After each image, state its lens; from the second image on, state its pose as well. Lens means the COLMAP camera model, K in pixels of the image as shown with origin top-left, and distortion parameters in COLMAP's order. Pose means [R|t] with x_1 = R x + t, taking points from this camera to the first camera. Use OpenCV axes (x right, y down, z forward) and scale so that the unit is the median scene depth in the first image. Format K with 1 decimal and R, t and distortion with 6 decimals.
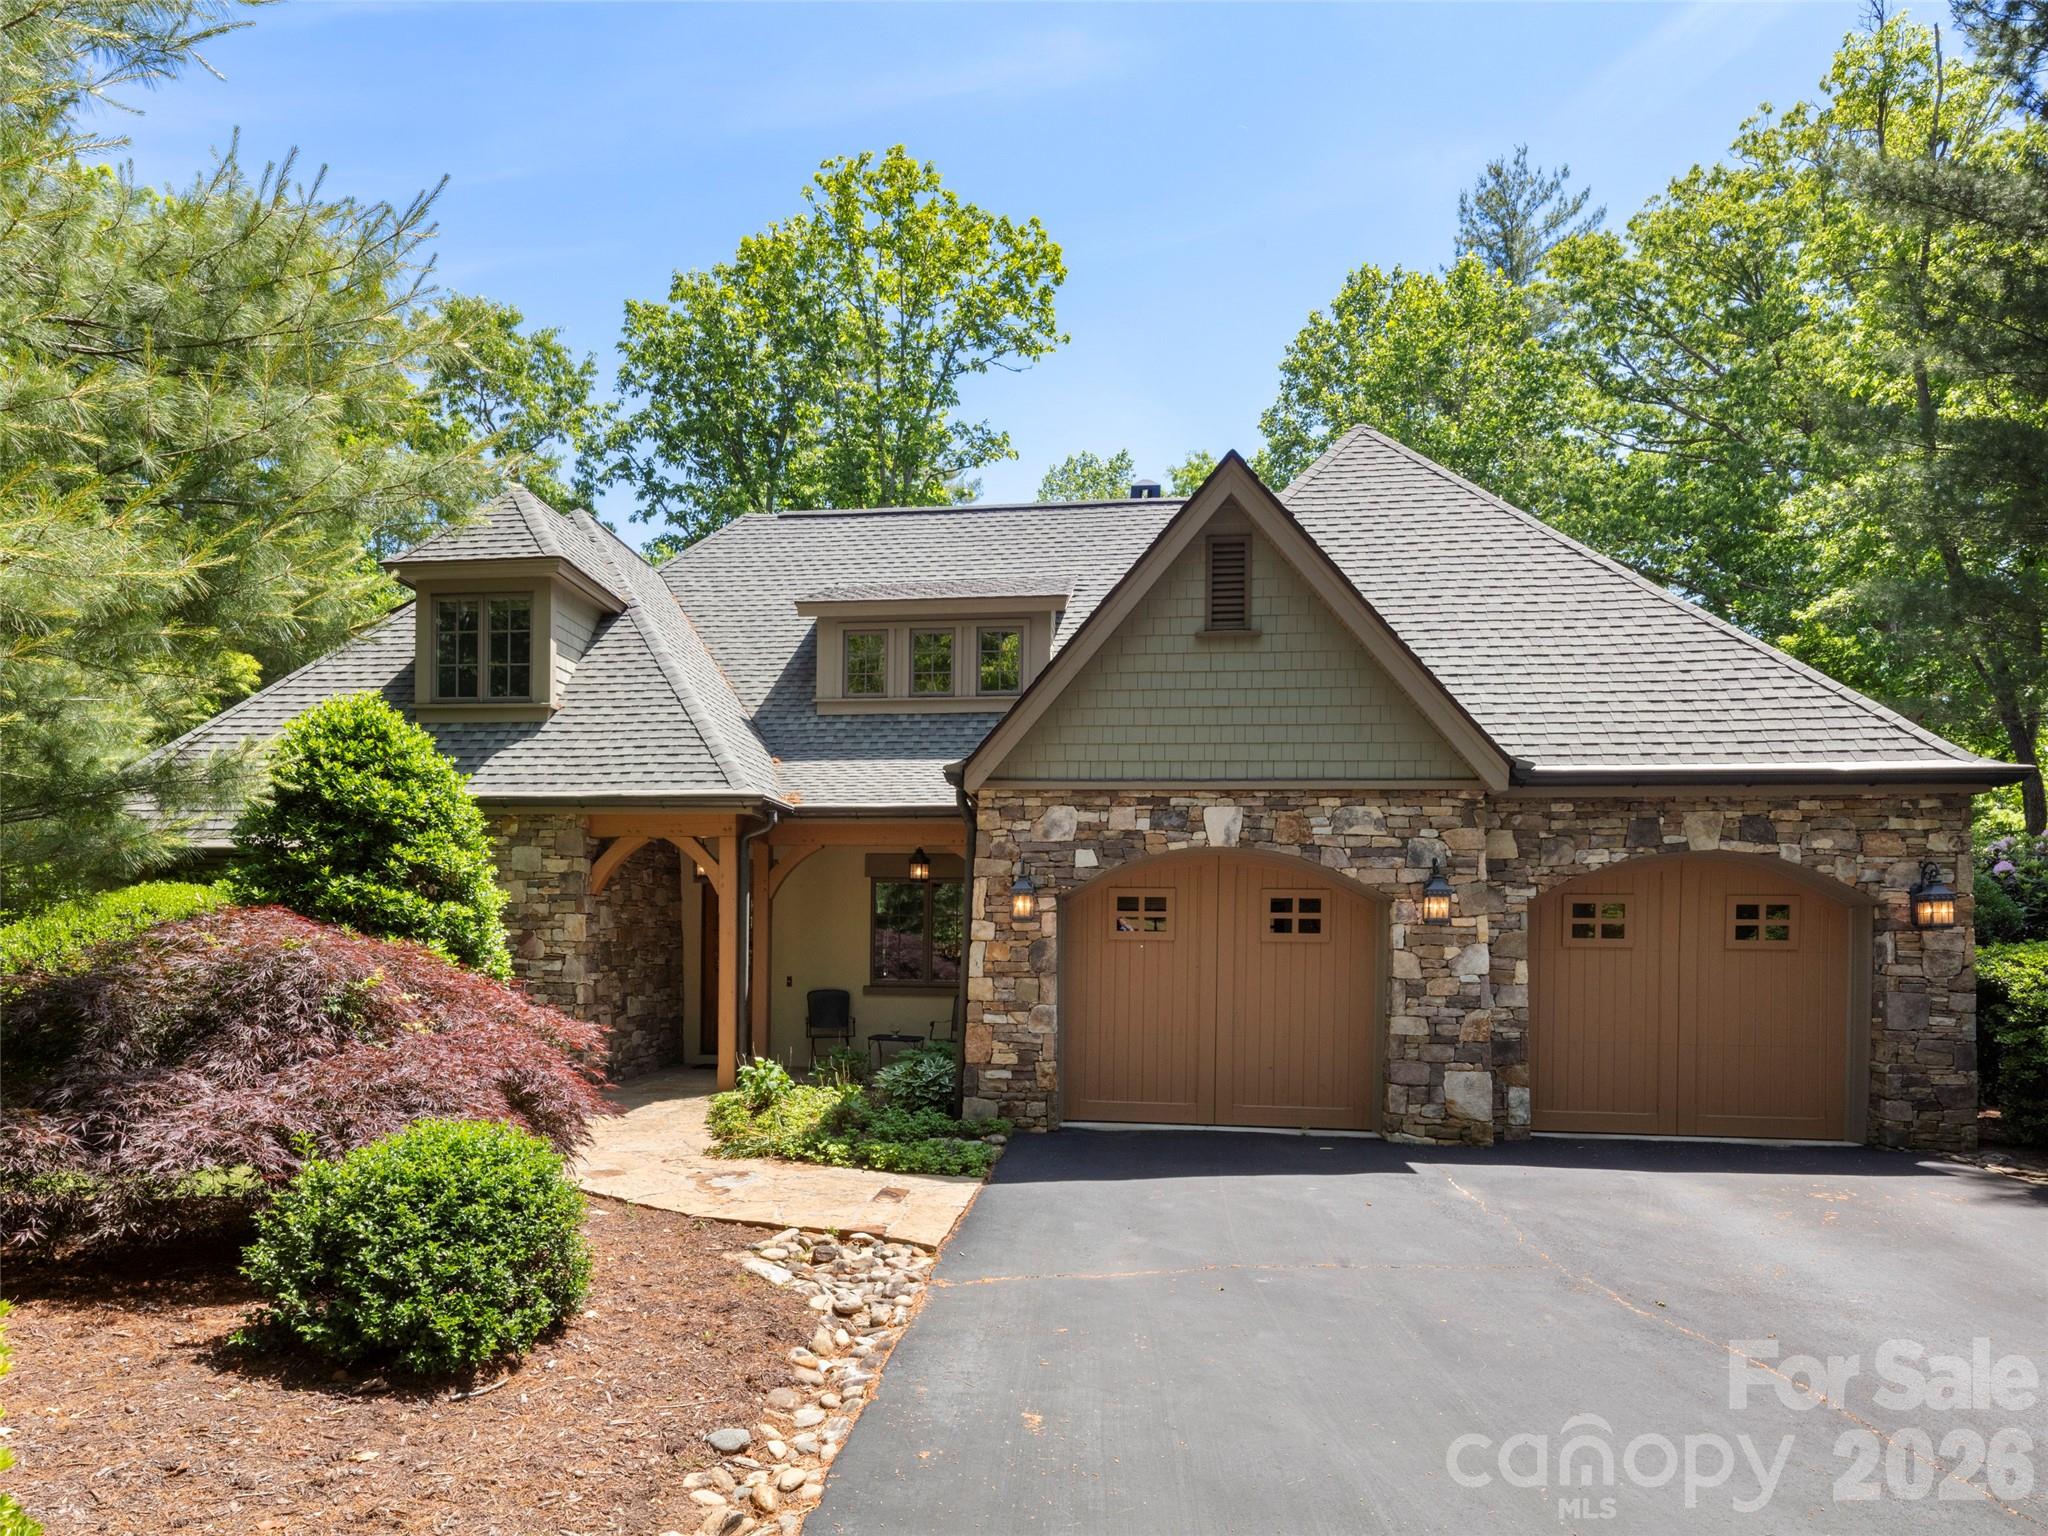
lens RADIAL K [[1098.6, 0, 1020.7], [0, 1098.6, 837.2], [0, 0, 1]] dist [-0.000019, -0.001367]
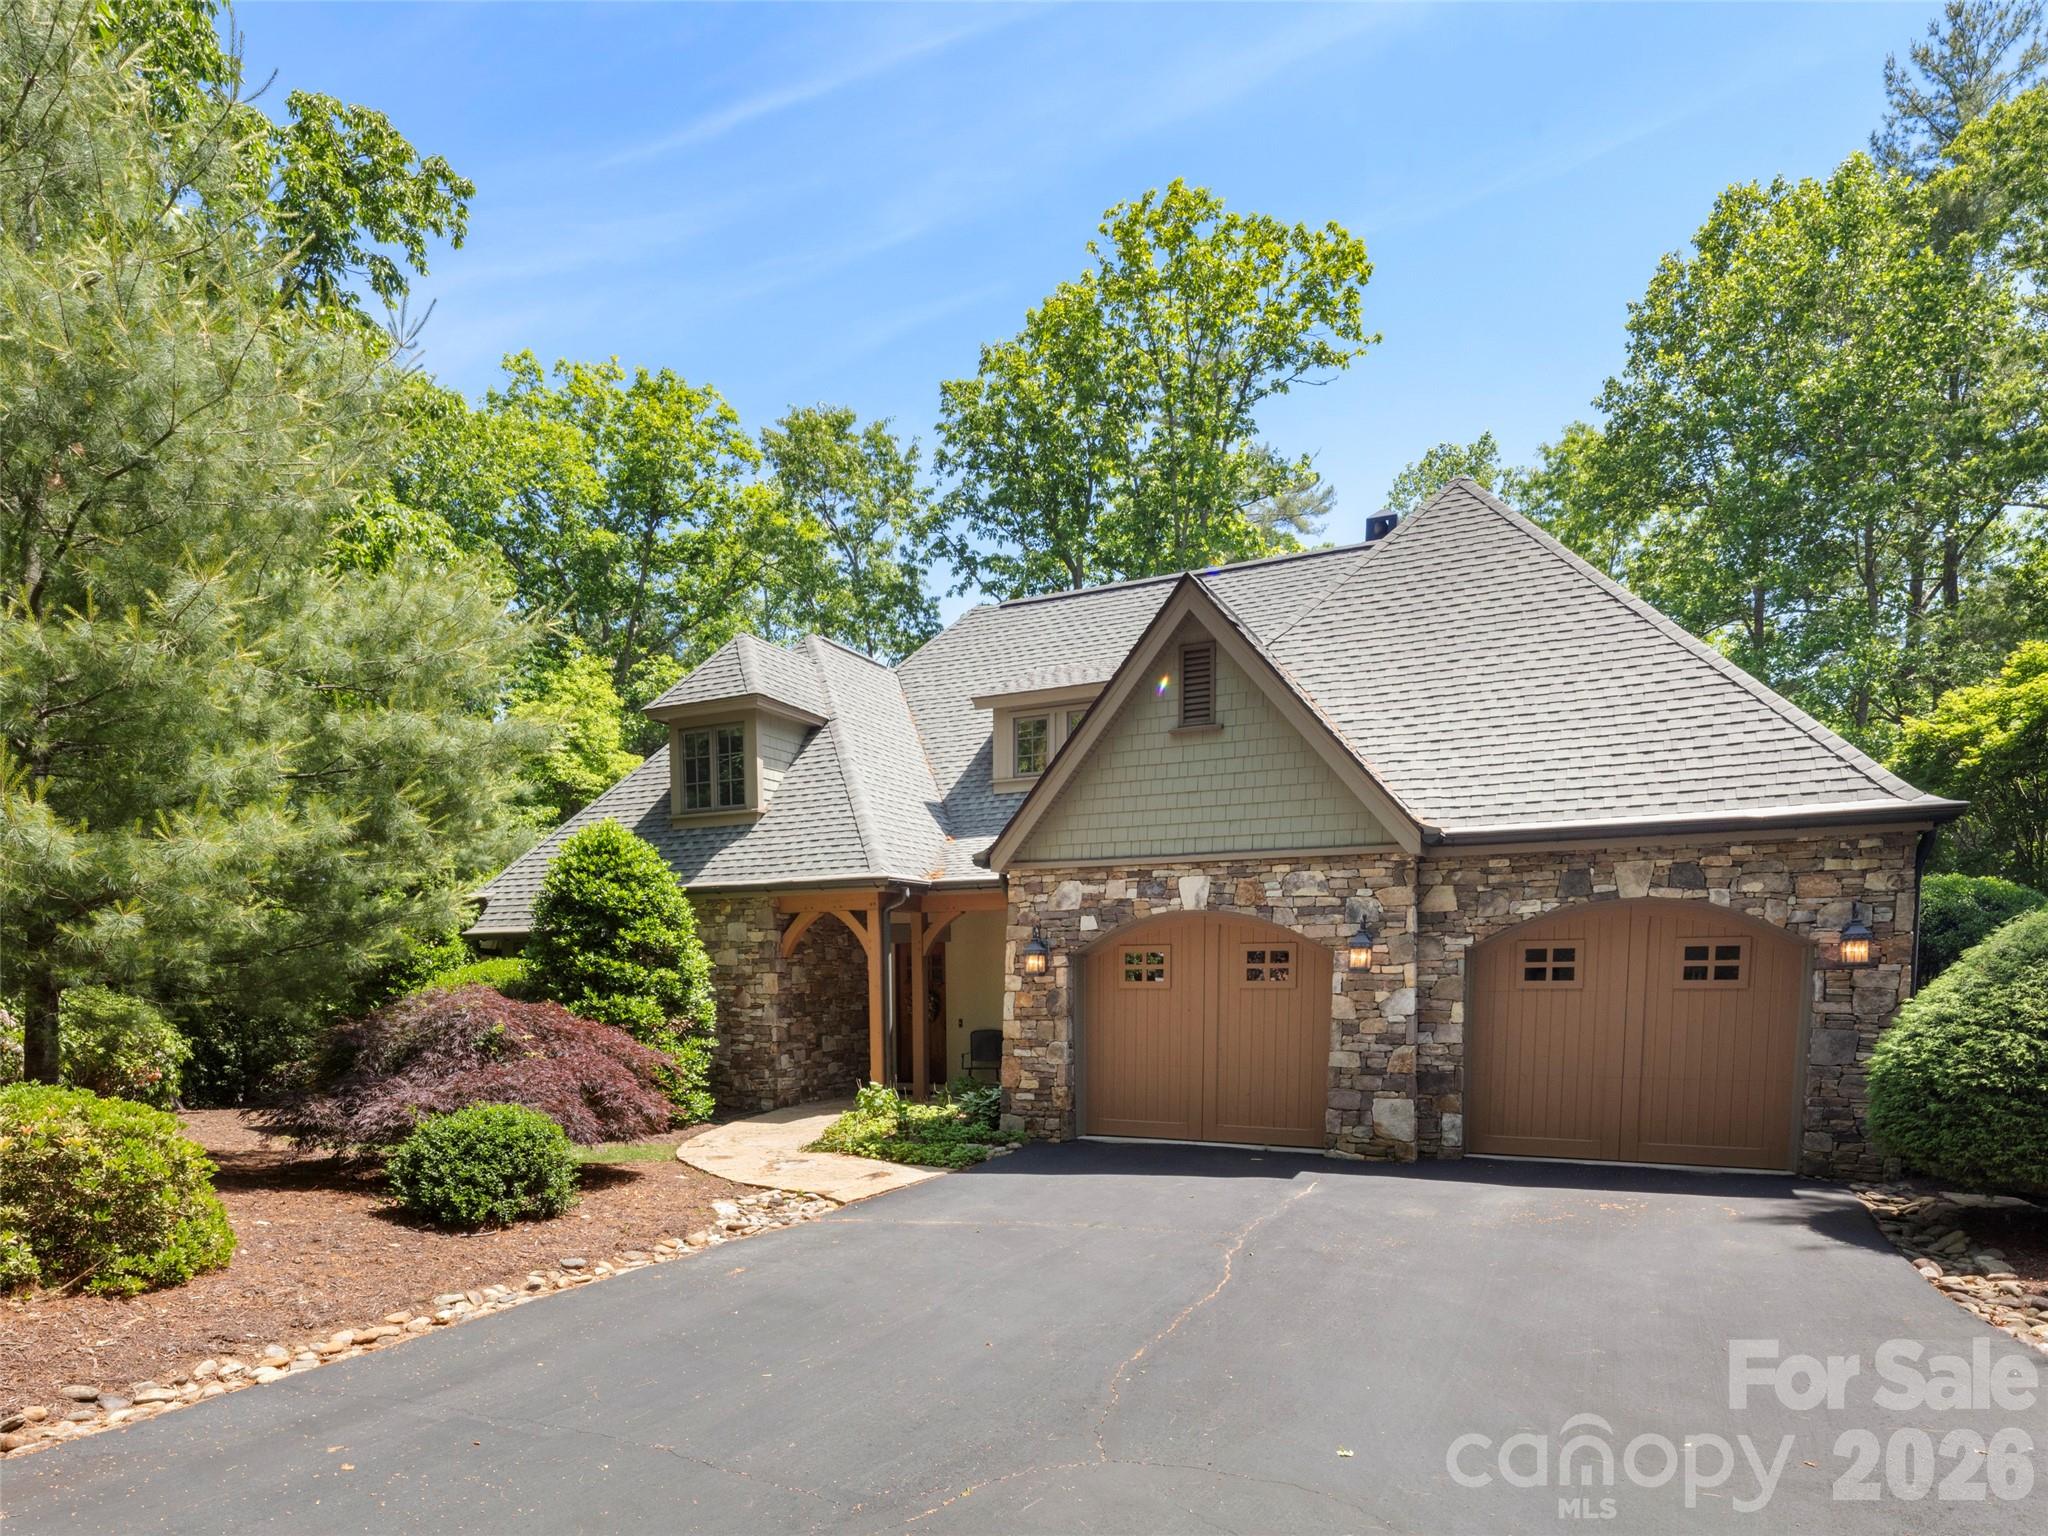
lens RADIAL K [[1096.5, 0, 1023.8], [0, 1096.5, 937.2], [0, 0, 1]] dist [-0.002911, -0.001295]
pose [[0.951077, -0.030097, -0.307483, 0.365132], [0.047093, 0.997736, 0.048006, -0.027155], [0.305342, -0.060138, 0.950342, -0.186107]]
